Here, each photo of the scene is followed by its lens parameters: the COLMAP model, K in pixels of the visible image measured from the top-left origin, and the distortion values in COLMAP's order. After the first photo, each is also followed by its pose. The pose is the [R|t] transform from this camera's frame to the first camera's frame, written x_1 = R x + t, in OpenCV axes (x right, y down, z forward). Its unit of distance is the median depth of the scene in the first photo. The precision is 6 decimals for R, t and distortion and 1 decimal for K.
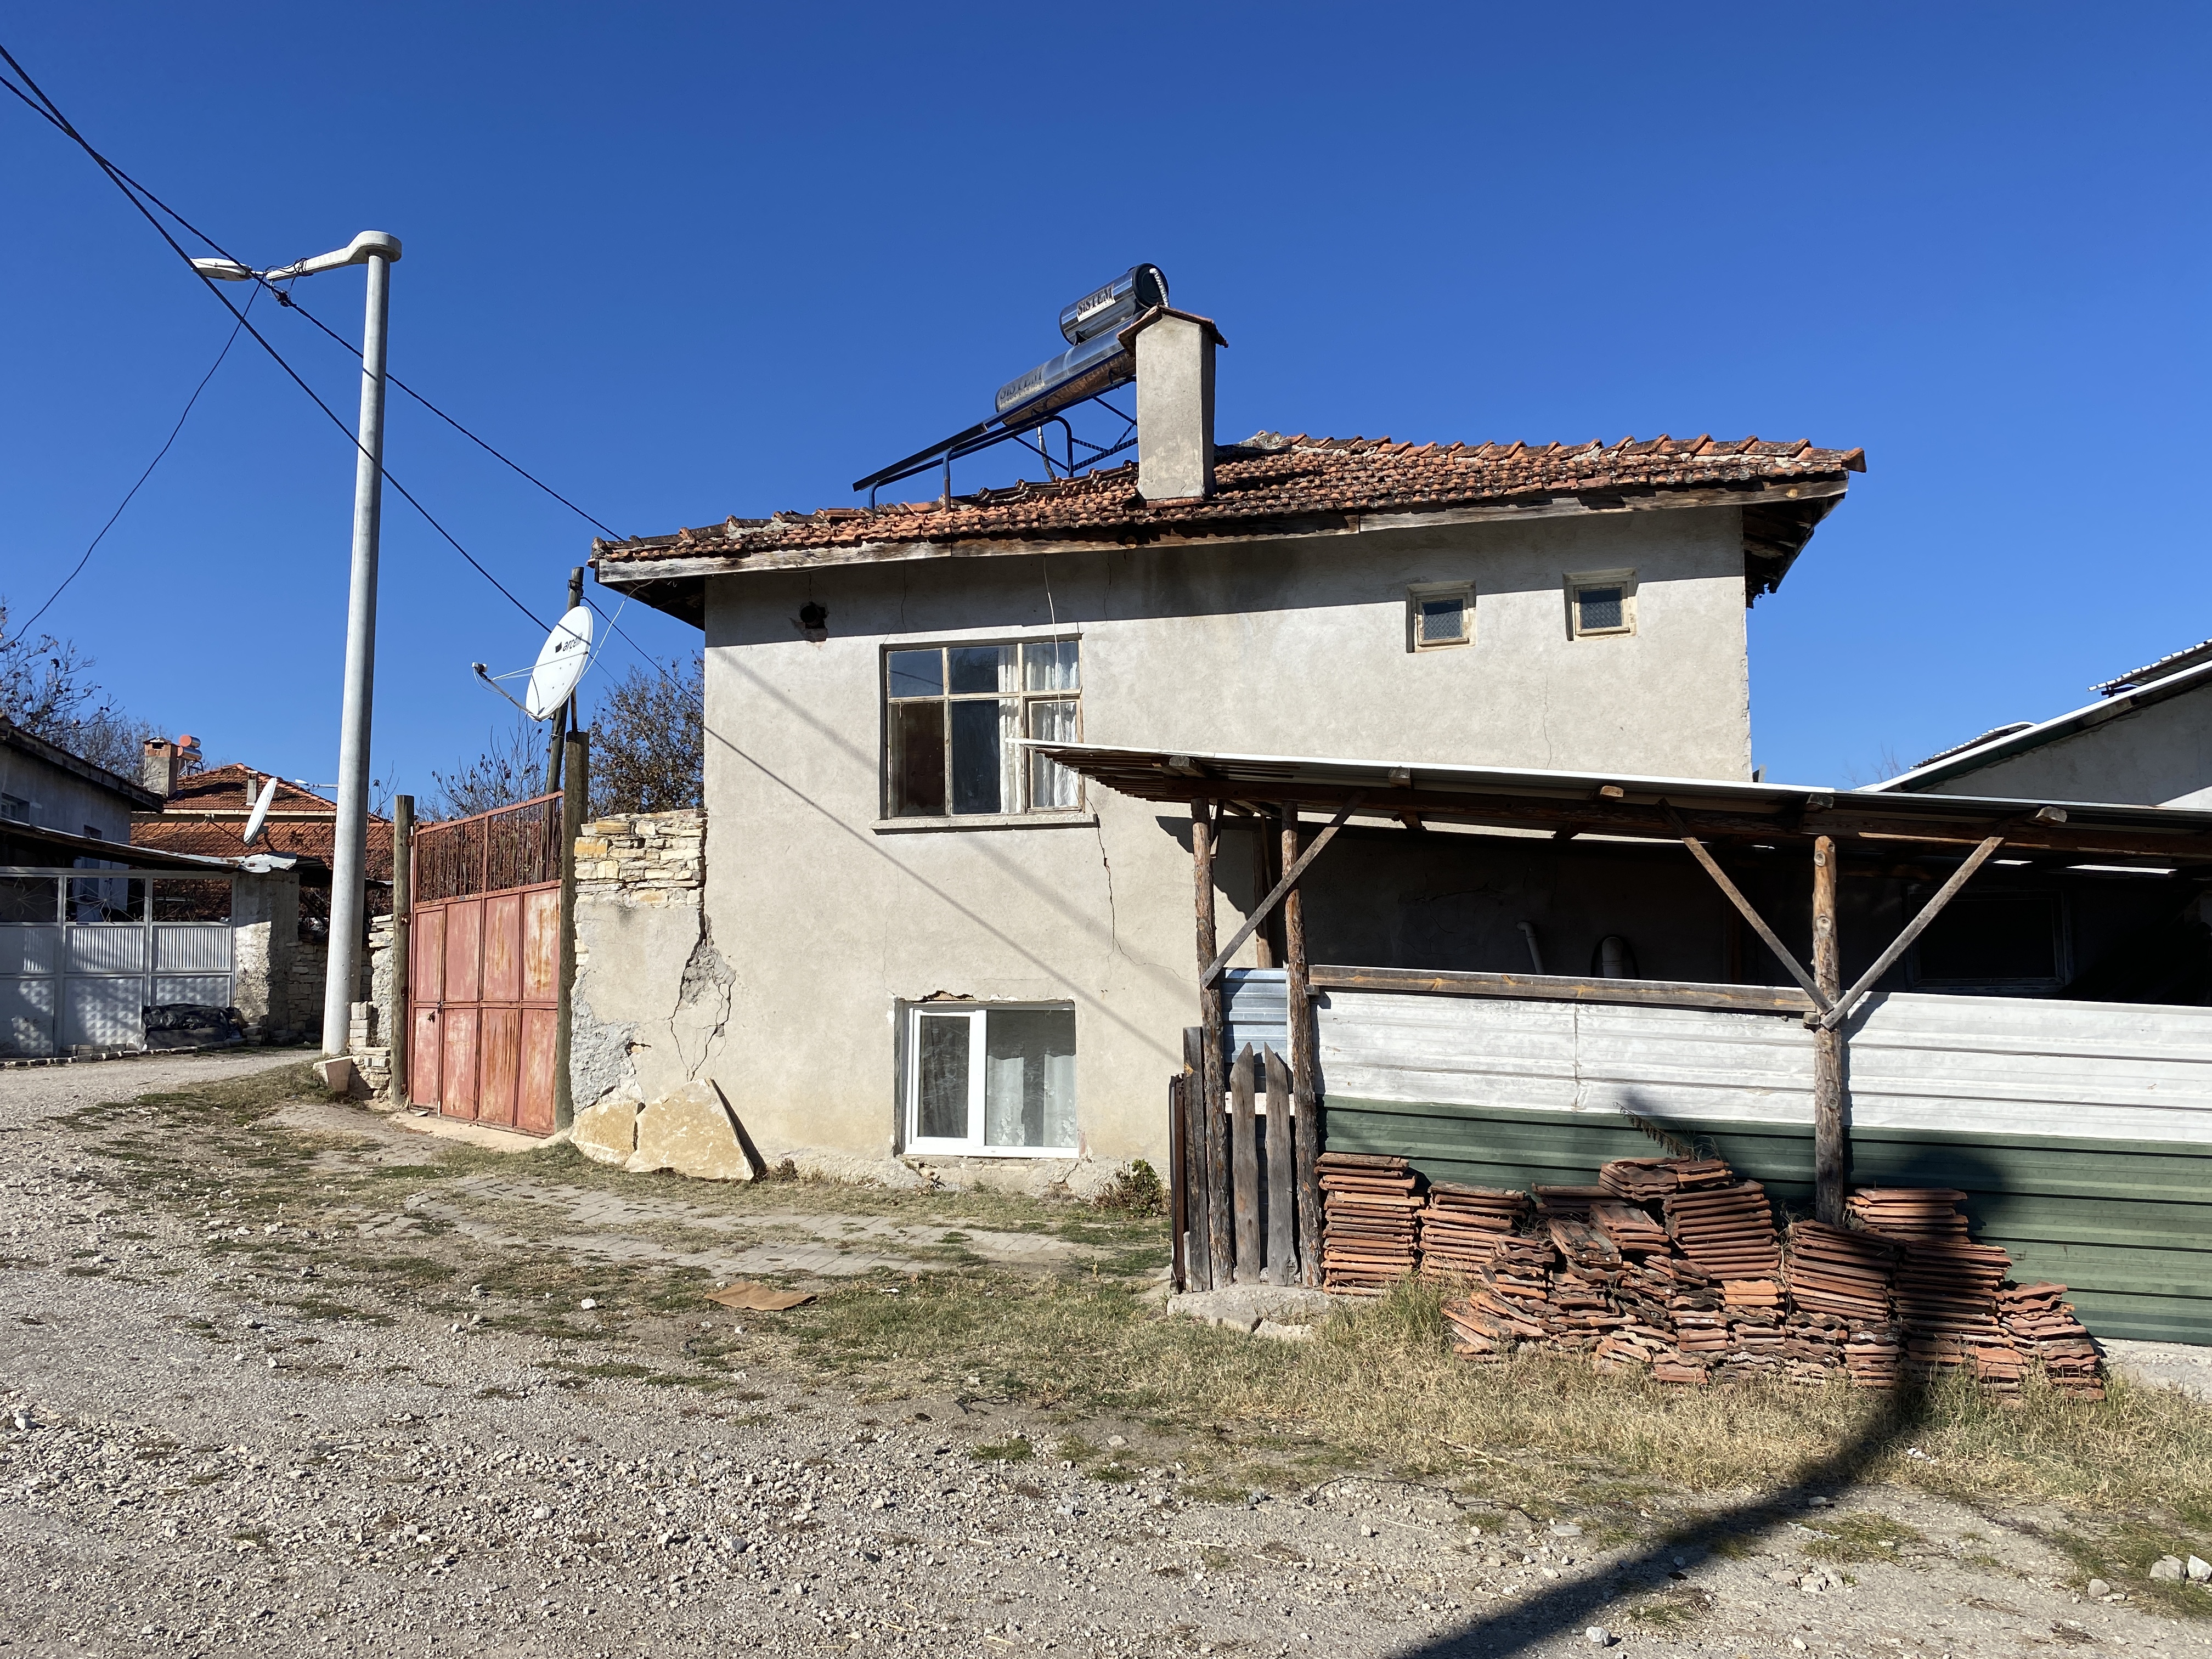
lens RADIAL K [[1658.1, 0, 1093.3], [0, 1658.1, 846.5], [0, 0, 1]] dist [-0.006637, -0.005773]
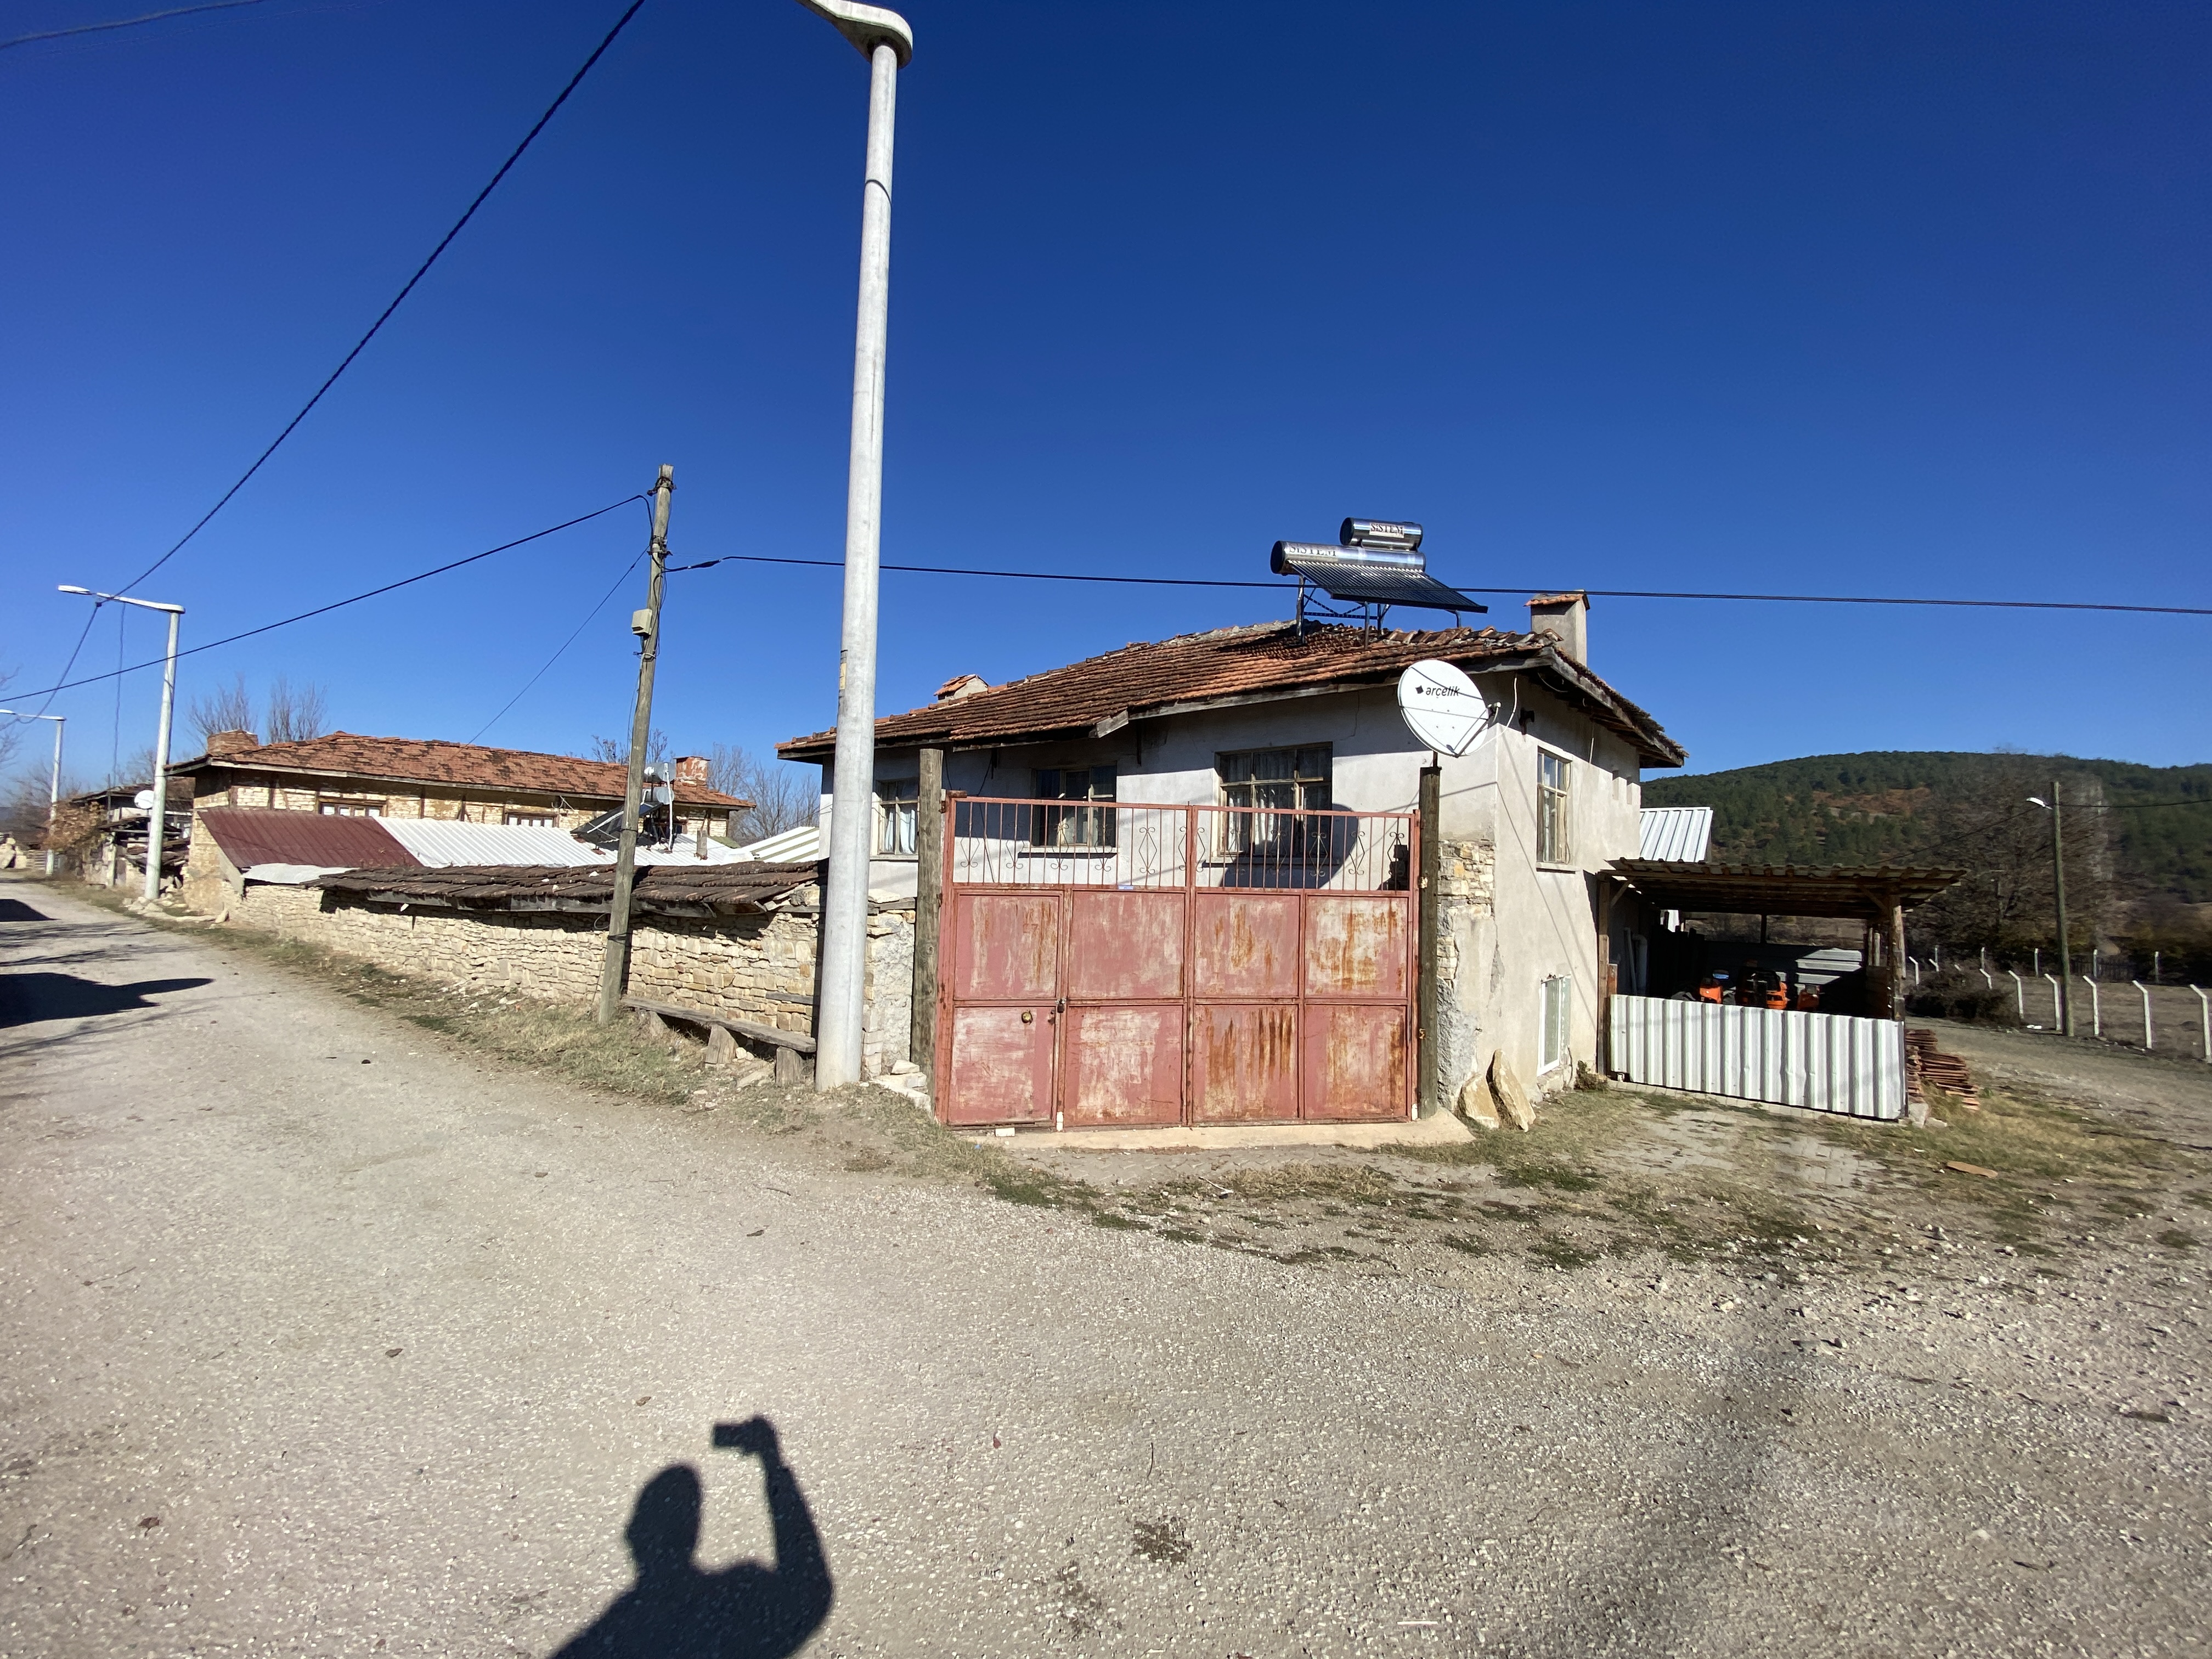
lens RADIAL K [[891.8, 0, 1094.8], [0, 891.8, 823.1], [0, 0, 1]] dist [0.013528, -0.017566]
pose [[0.462737, 0.072765, 0.883504, -1.078184], [-0.103040, 0.994285, -0.027921, 0.013921], [-0.880487, -0.078116, 0.467590, 1.006073]]
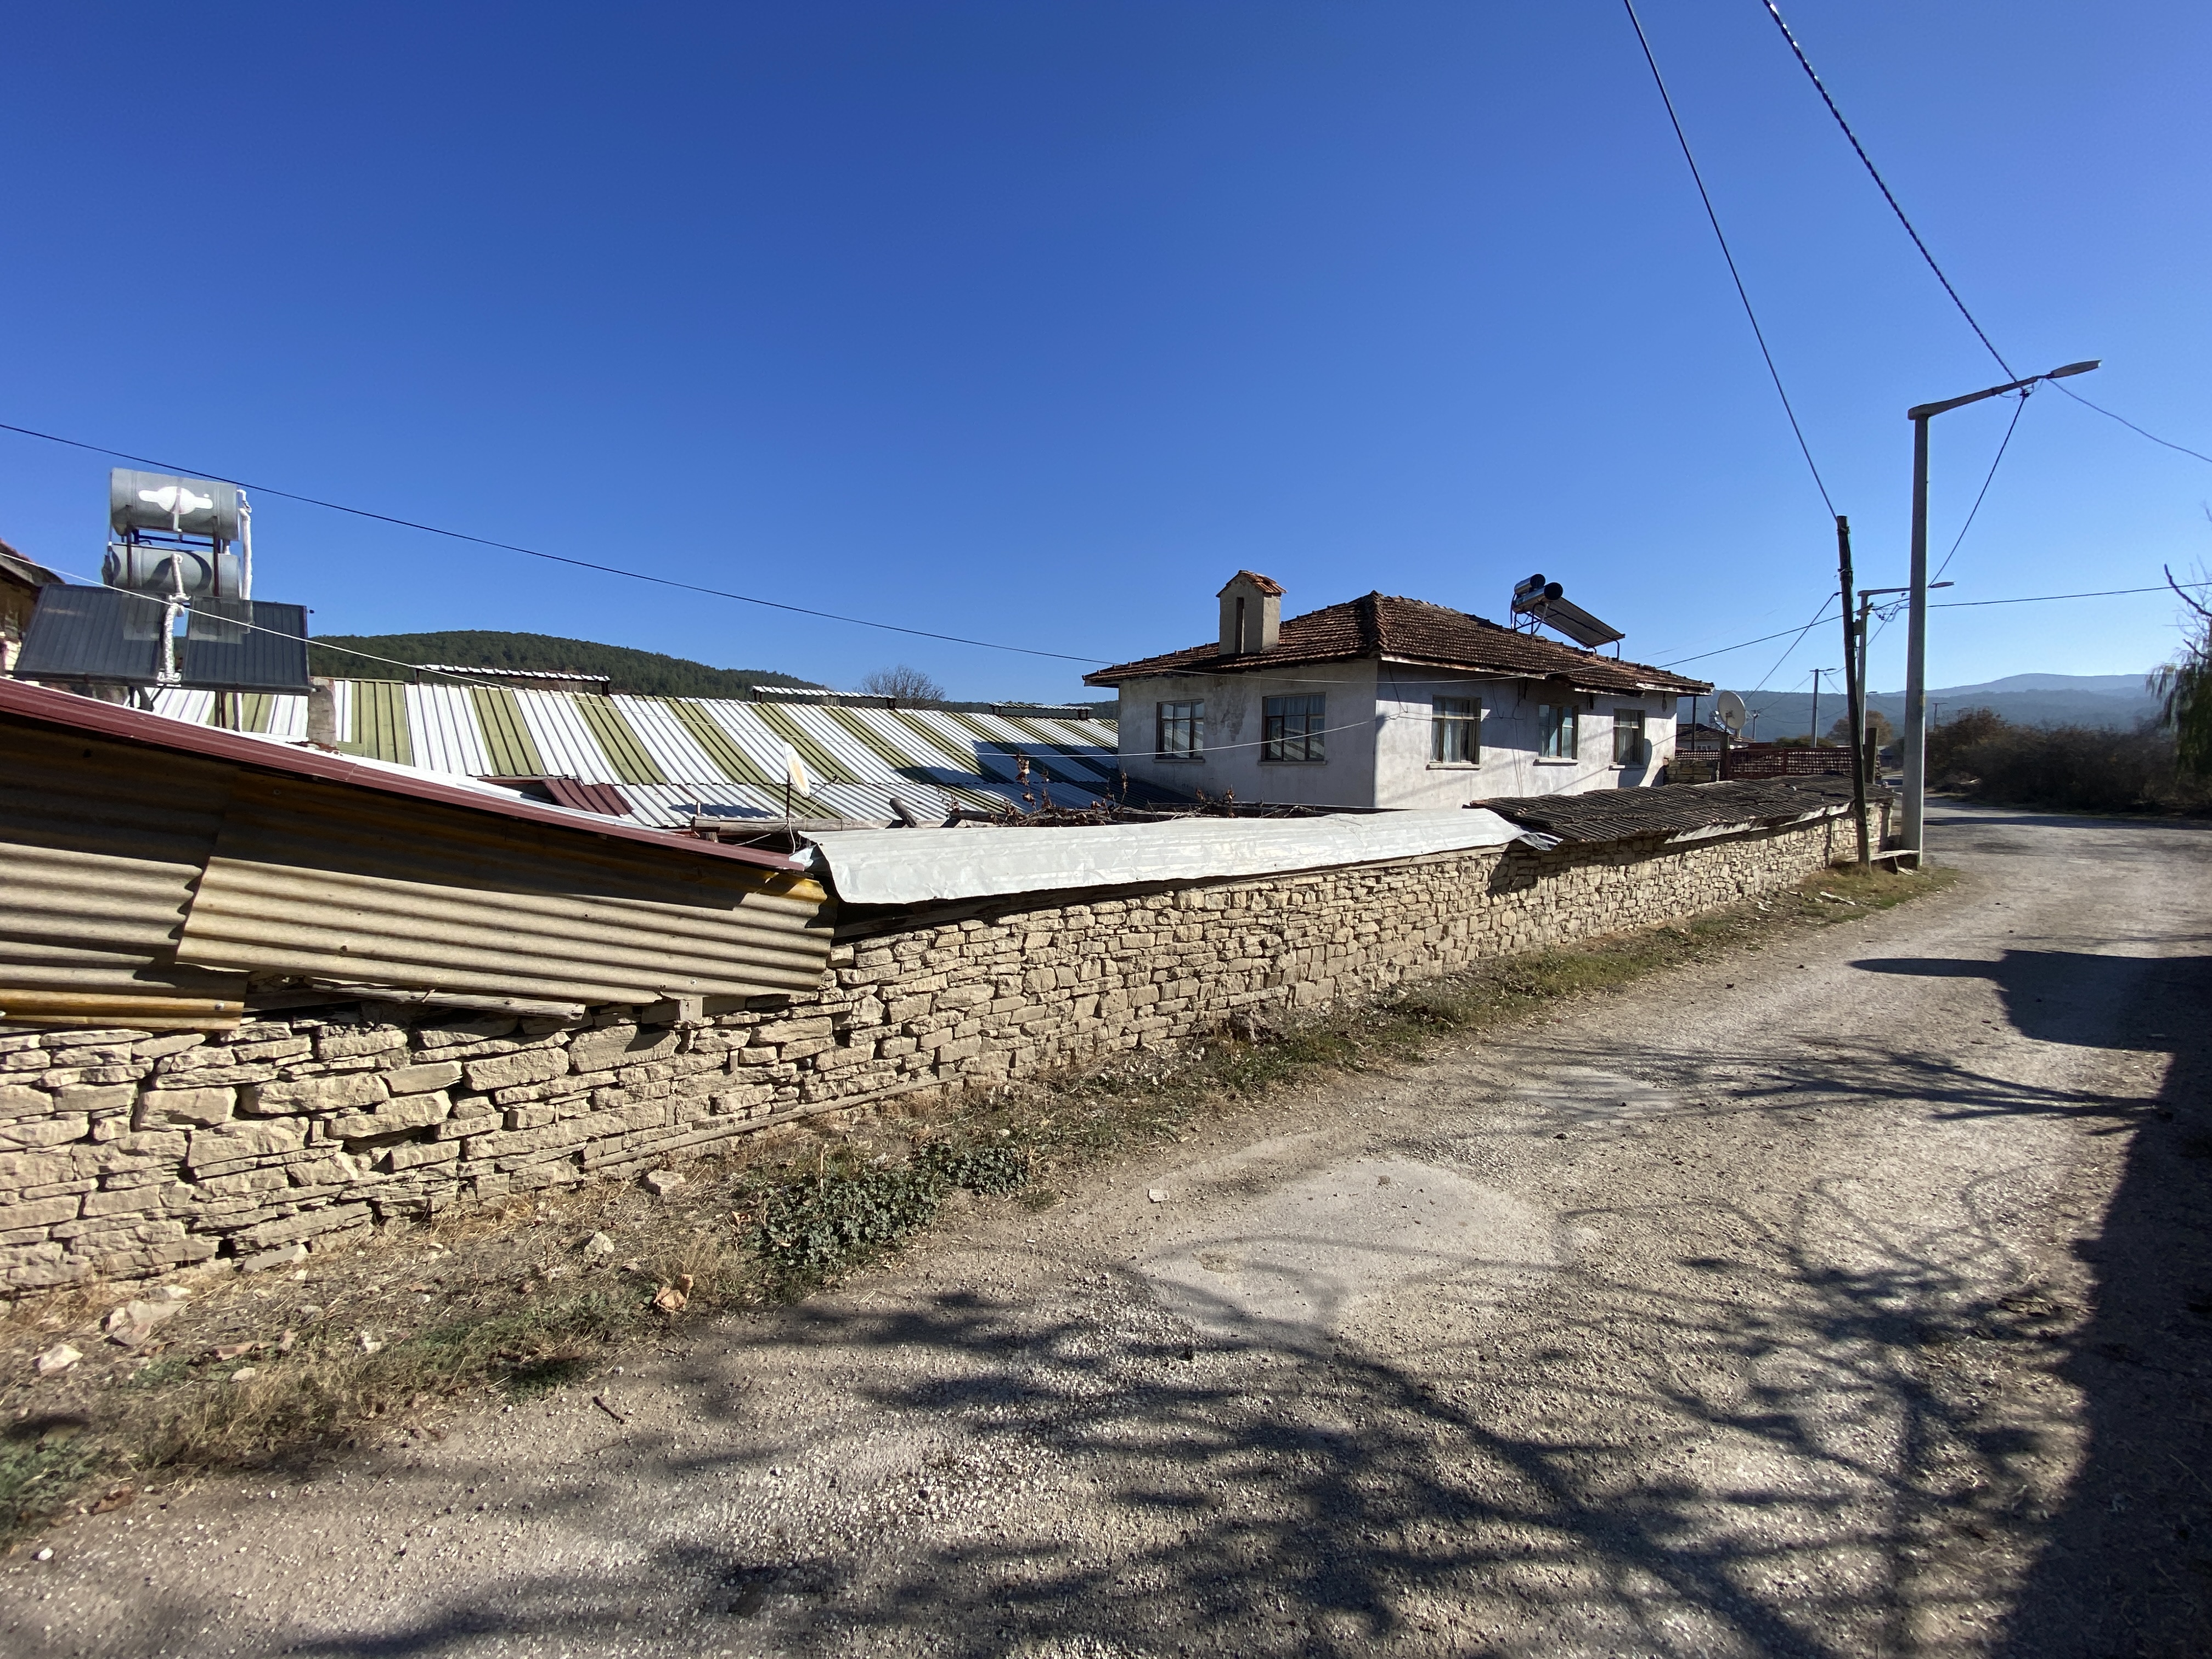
lens RADIAL K [[891.8, 0, 1106.2], [0, 891.8, 828.3], [0, 0, 1]] dist [0.013528, -0.017566]
pose [[-0.732536, -0.041694, 0.679451, -0.665322], [-0.054959, 0.998487, 0.002019, 0.192192], [-0.678507, -0.035863, -0.733718, 3.352705]]
